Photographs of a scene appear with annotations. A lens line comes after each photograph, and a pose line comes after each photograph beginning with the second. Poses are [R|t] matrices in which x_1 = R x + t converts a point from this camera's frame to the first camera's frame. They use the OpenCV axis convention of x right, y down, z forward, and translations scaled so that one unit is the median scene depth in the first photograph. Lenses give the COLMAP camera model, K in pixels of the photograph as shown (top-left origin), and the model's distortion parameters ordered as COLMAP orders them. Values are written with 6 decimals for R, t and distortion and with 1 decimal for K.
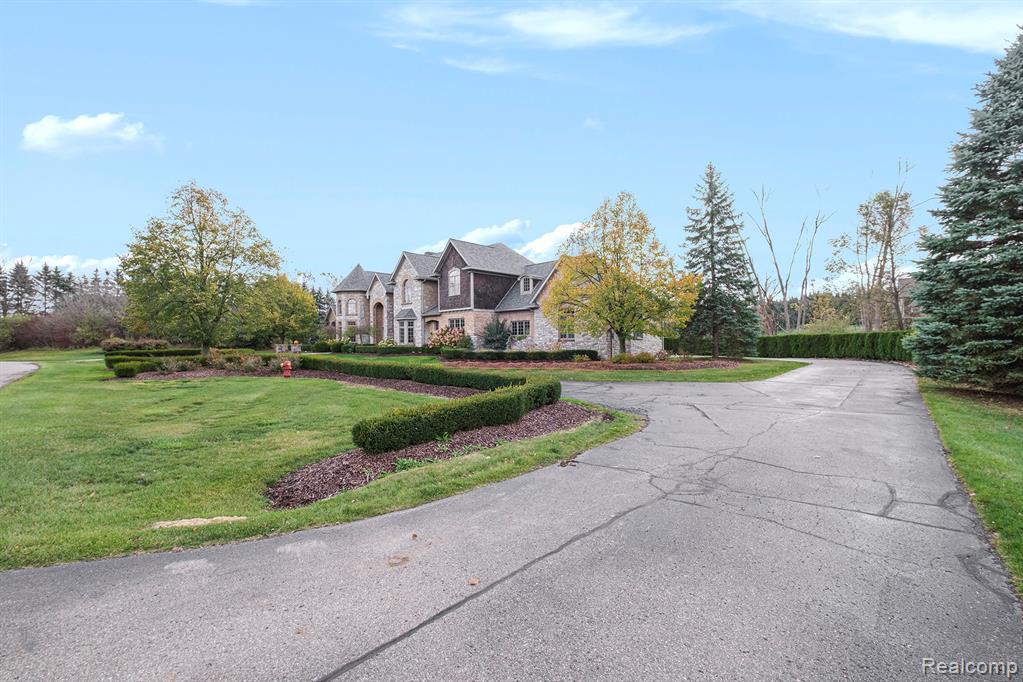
lens RADIAL K [[440.5, 0, 511.5], [0, 440.5, 341.0], [0, 0, 1]] dist [0.000265, -0.000310]
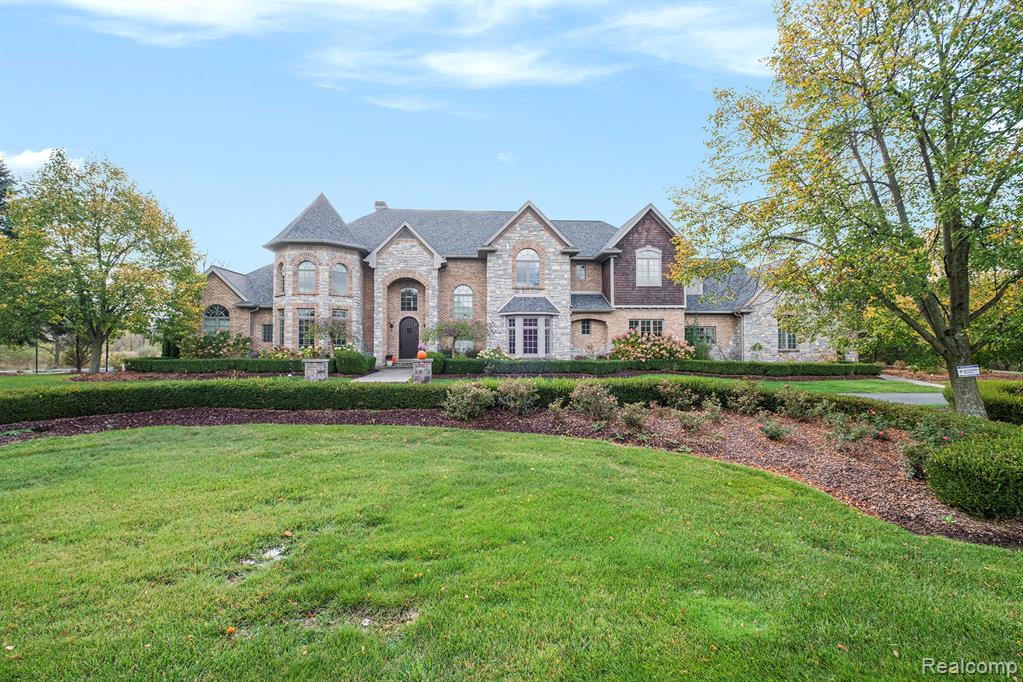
lens RADIAL K [[458.1, 0, 511.5], [0, 458.1, 341.0], [0, 0, 1]] dist [0.032409, -0.000010]
pose [[0.653280, 0.017016, 0.756925, -0.761745], [-0.005851, 0.999831, -0.017427, -0.002239], [-0.757094, 0.006956, 0.653269, 0.639082]]
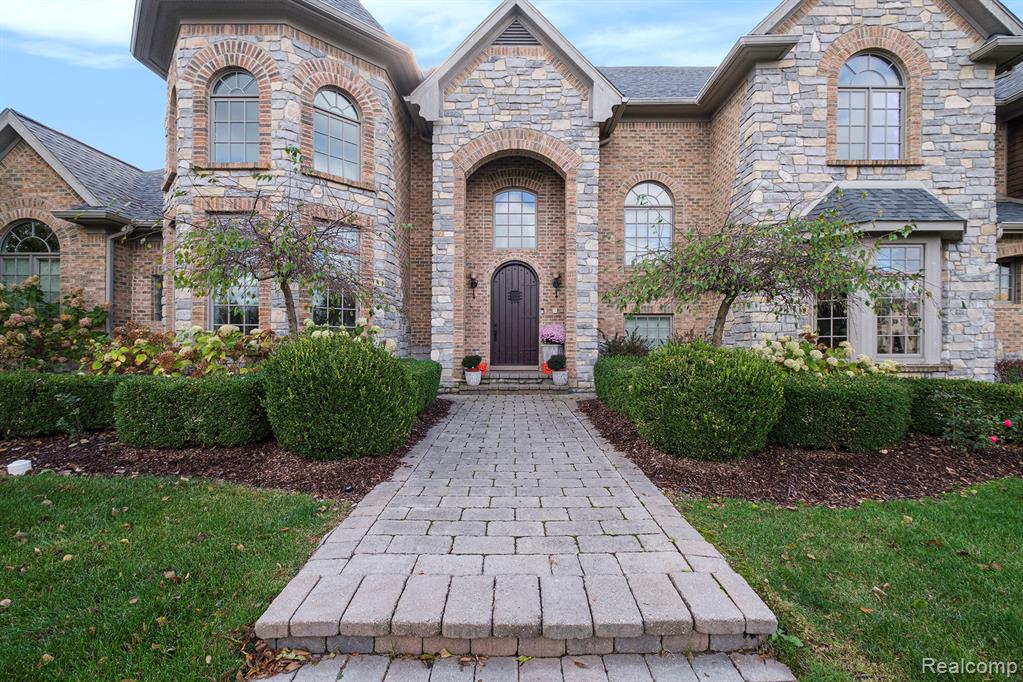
lens RADIAL K [[440.5, 0, 511.5], [0, 440.5, 341.0], [0, 0, 1]] dist [0.000265, -0.000310]
pose [[0.718339, 0.017270, 0.695479, -0.525748], [-0.011584, 0.999850, -0.012863, 0.001932], [-0.695597, 0.001183, 0.718431, 1.018644]]
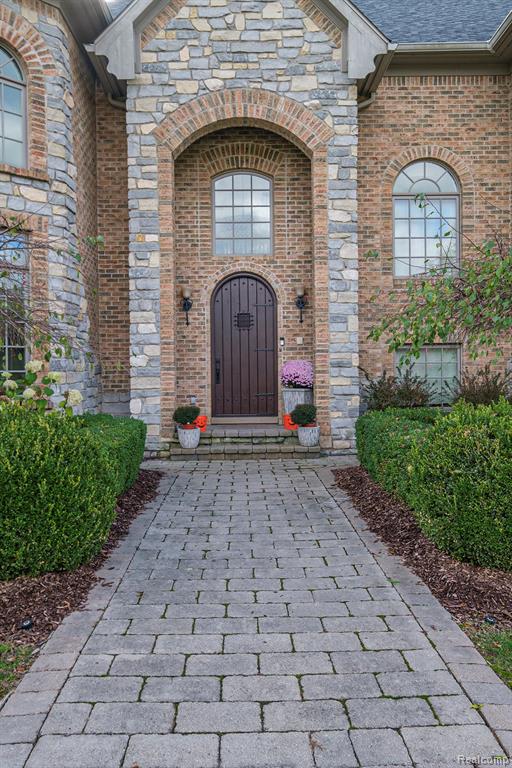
lens RADIAL K [[604.0, 0, 245.9], [0, 604.0, 383.3], [0, 0, 1]] dist [-0.000371, -0.002314]
pose [[0.709101, -0.007239, 0.705069, -0.526173], [0.003942, 0.999972, 0.006302, -0.002899], [-0.705096, -0.001690, 0.709110, 1.019752]]
